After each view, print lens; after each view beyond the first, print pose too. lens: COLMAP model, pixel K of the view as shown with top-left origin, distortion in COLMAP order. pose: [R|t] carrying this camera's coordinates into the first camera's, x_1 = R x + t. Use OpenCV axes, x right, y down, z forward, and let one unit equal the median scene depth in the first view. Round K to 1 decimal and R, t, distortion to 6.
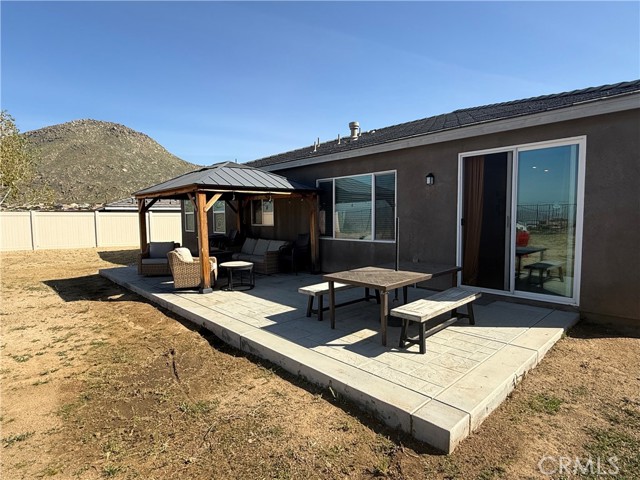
lens RADIAL K [[351.6, 0, 316.6], [0, 351.6, 240.2], [0, 0, 1]] dist [0.003550, -0.000552]
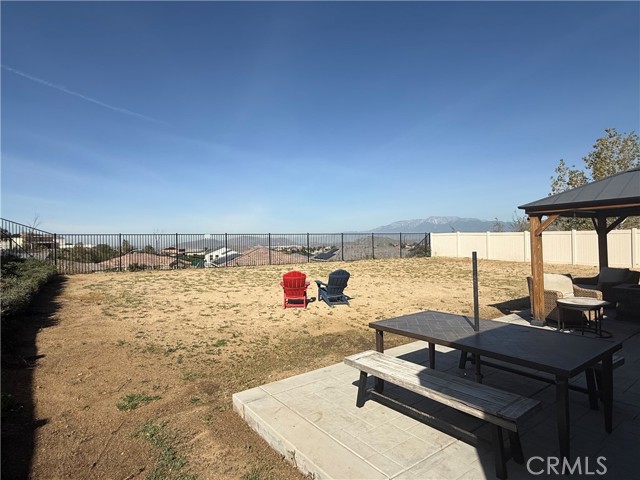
lens RADIAL K [[351.6, 0, 315.7], [0, 351.6, 238.9], [0, 0, 1]] dist [0.003550, -0.000552]
pose [[-0.138866, 0.004848, -0.990299, 0.609037], [-0.040187, 0.999137, 0.010526, -0.053818], [0.989495, 0.041259, -0.138551, 0.507916]]
